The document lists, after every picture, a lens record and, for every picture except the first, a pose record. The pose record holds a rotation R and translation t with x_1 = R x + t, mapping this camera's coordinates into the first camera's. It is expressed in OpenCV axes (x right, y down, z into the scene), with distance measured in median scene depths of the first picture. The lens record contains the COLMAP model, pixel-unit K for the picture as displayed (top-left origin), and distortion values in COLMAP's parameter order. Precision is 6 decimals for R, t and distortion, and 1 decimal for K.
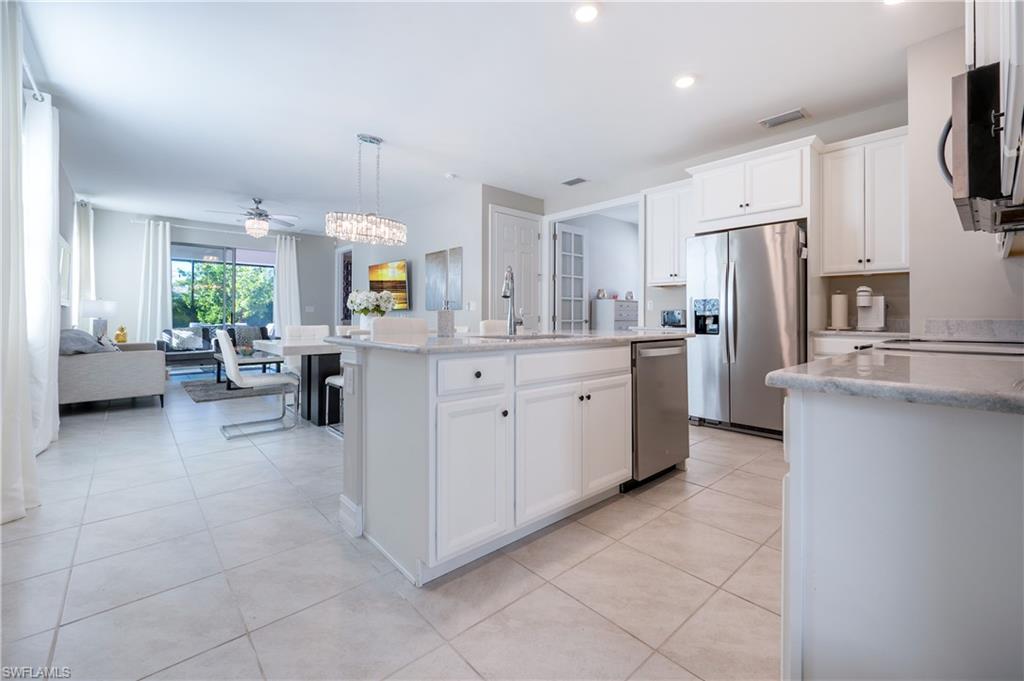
lens RADIAL K [[430.6, 0, 513.0], [0, 430.6, 313.2], [0, 0, 1]] dist [0.008374, -0.000095]
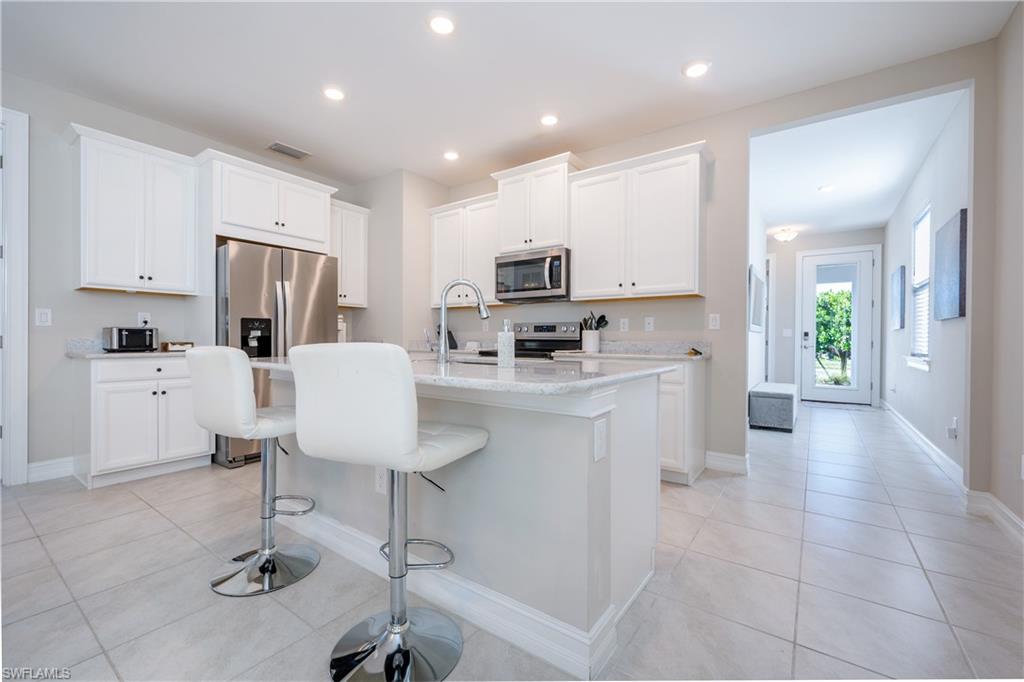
lens RADIAL K [[419.4, 0, 516.2], [0, 419.4, 340.8], [0, 0, 1]] dist [-0.000954, -0.000028]
pose [[-0.220723, -0.012249, 0.975260, -0.279021], [-0.013793, 0.999860, 0.009436, 0.001265], [-0.975239, -0.011369, -0.220861, 0.366474]]
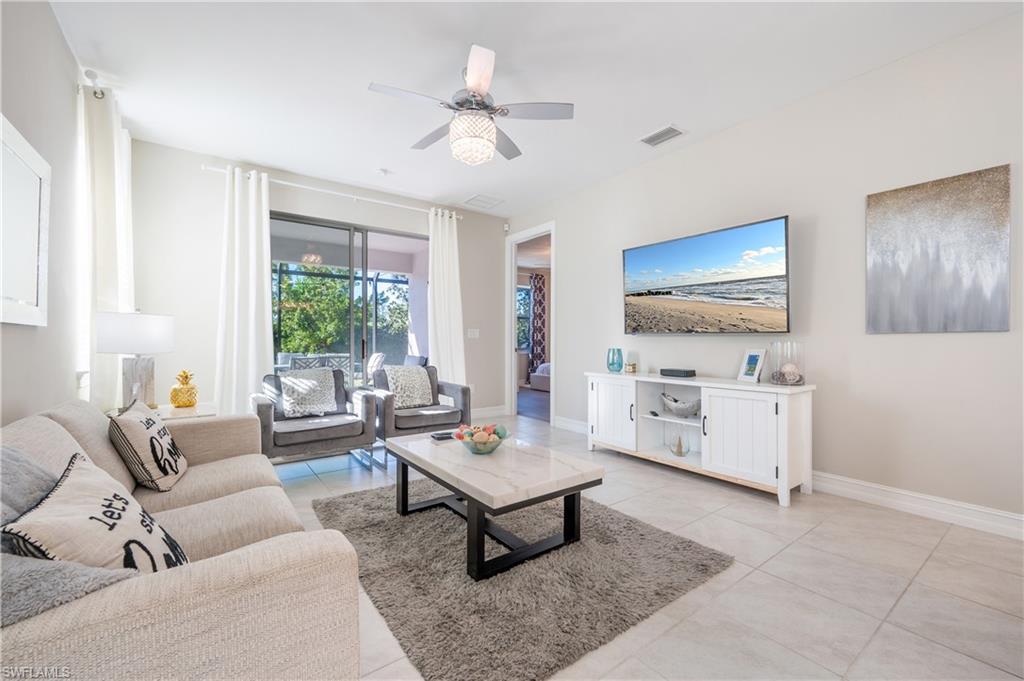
lens RADIAL K [[416.2, 0, 514.3], [0, 416.2, 344.4], [0, 0, 1]] dist [-0.001544, -0.000115]
pose [[0.996204, -0.002553, -0.087008, -0.484043], [0.003952, 0.999866, 0.015912, -0.003677], [0.086956, -0.016196, 0.996081, 0.554844]]
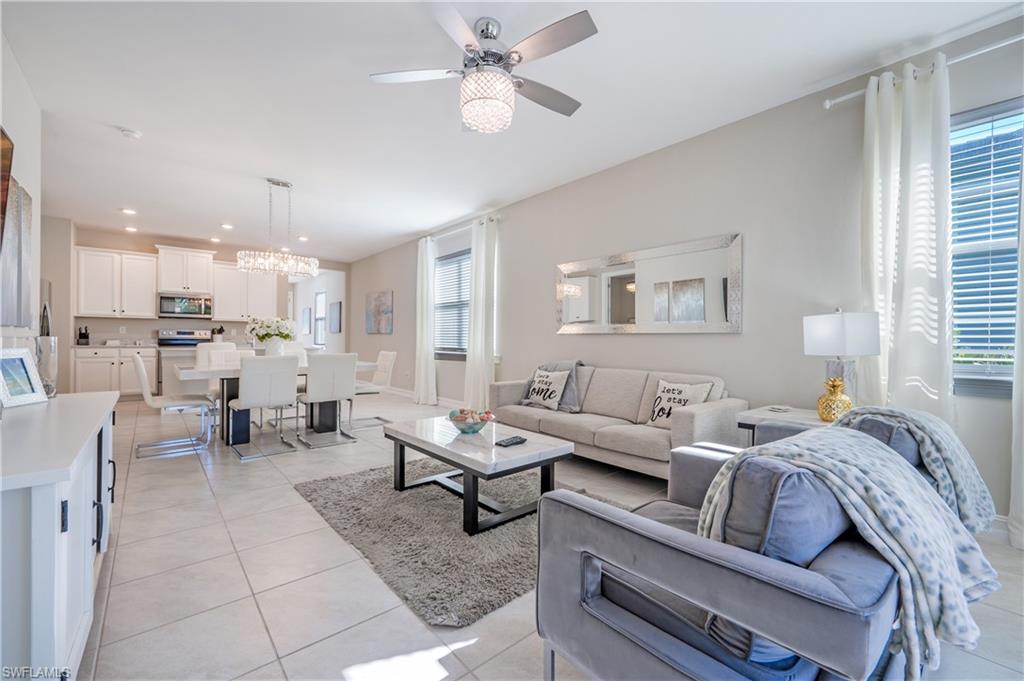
lens RADIAL K [[419.4, 0, 516.2], [0, 419.4, 340.3], [0, 0, 1]] dist [-0.000954, -0.000028]
pose [[-0.999869, -0.013694, 0.008572, -0.584686], [-0.013734, 0.999895, -0.004588, 0.001127], [-0.008509, -0.004705, -0.999953, 1.267458]]
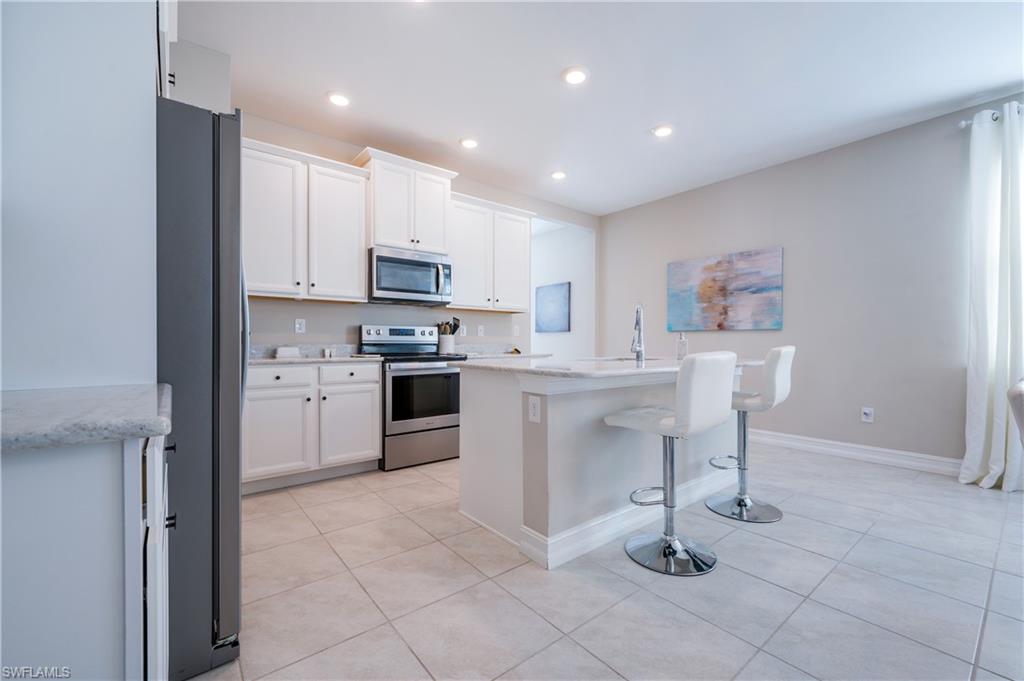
lens RADIAL K [[423.3, 0, 511.0], [0, 423.3, 344.6], [0, 0, 1]] dist [-0.000079, 0.000045]
pose [[-0.998502, -0.006566, 0.054322, 0.097393], [-0.006681, 0.999976, -0.001935, 0.005831], [-0.054308, -0.002295, -0.998522, 0.749949]]
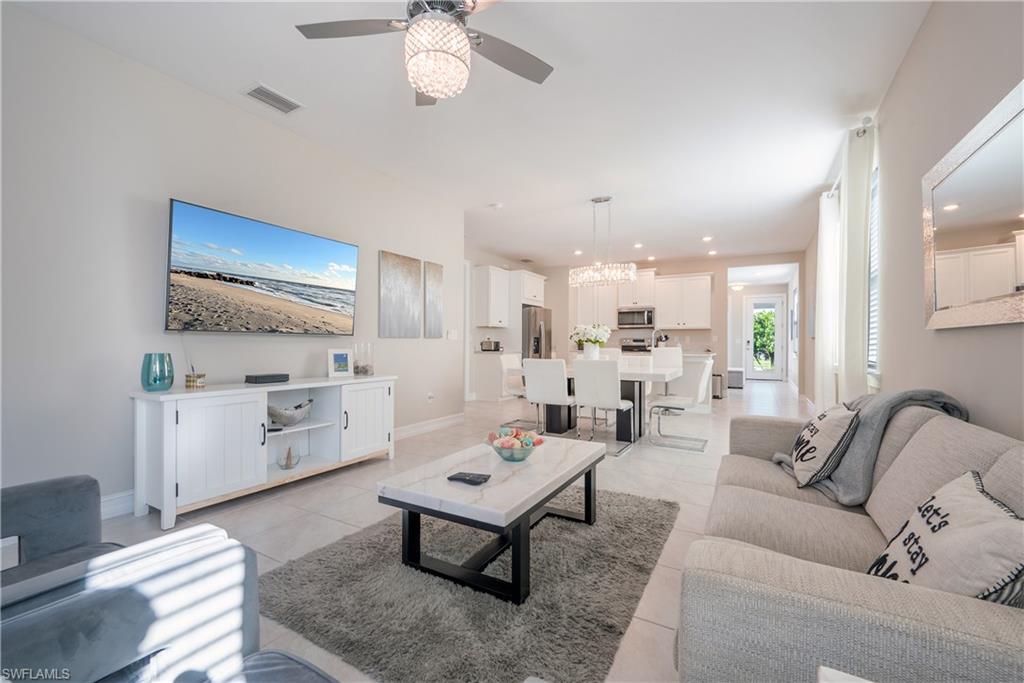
lens RADIAL K [[423.3, 0, 511.0], [0, 423.3, 345.6], [0, 0, 1]] dist [-0.000079, 0.000045]
pose [[-0.312421, -0.011034, 0.949880, -0.837512], [-0.011341, 0.999905, 0.007885, -0.001591], [-0.949876, -0.008309, -0.312516, 0.977576]]
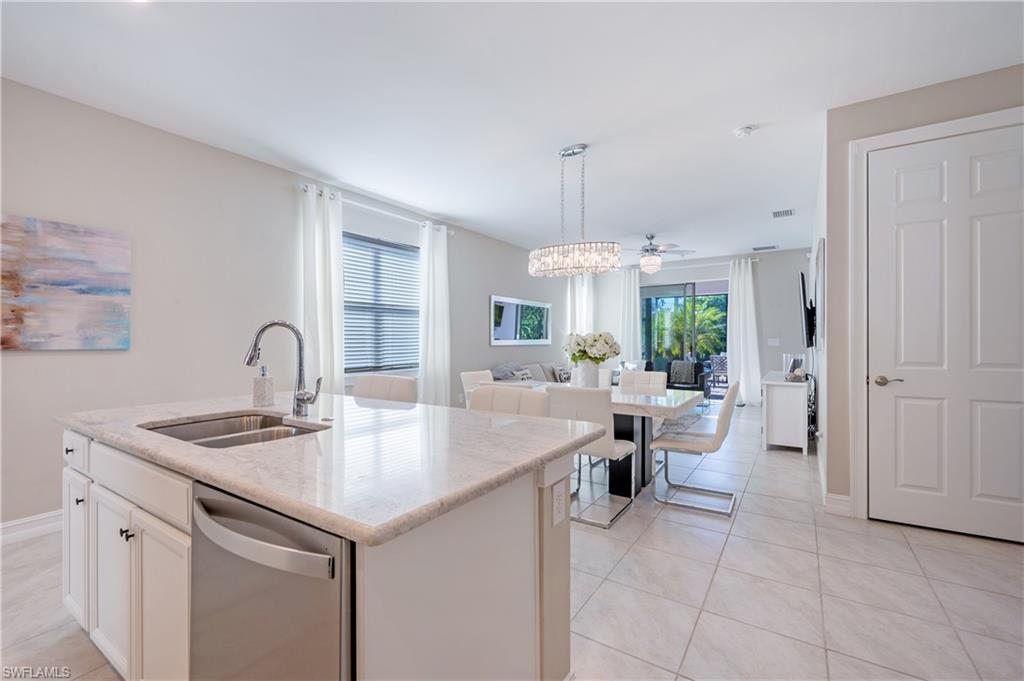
lens RADIAL K [[436.1, 0, 512.0], [0, 436.1, 340.5], [0, 0, 1]] dist [0.000838, 0.000189]
pose [[0.260155, -0.003098, -0.965562, 0.275601], [0.010578, 0.999944, -0.000358, -0.023269], [0.965509, -0.010120, 0.260173, 0.402195]]
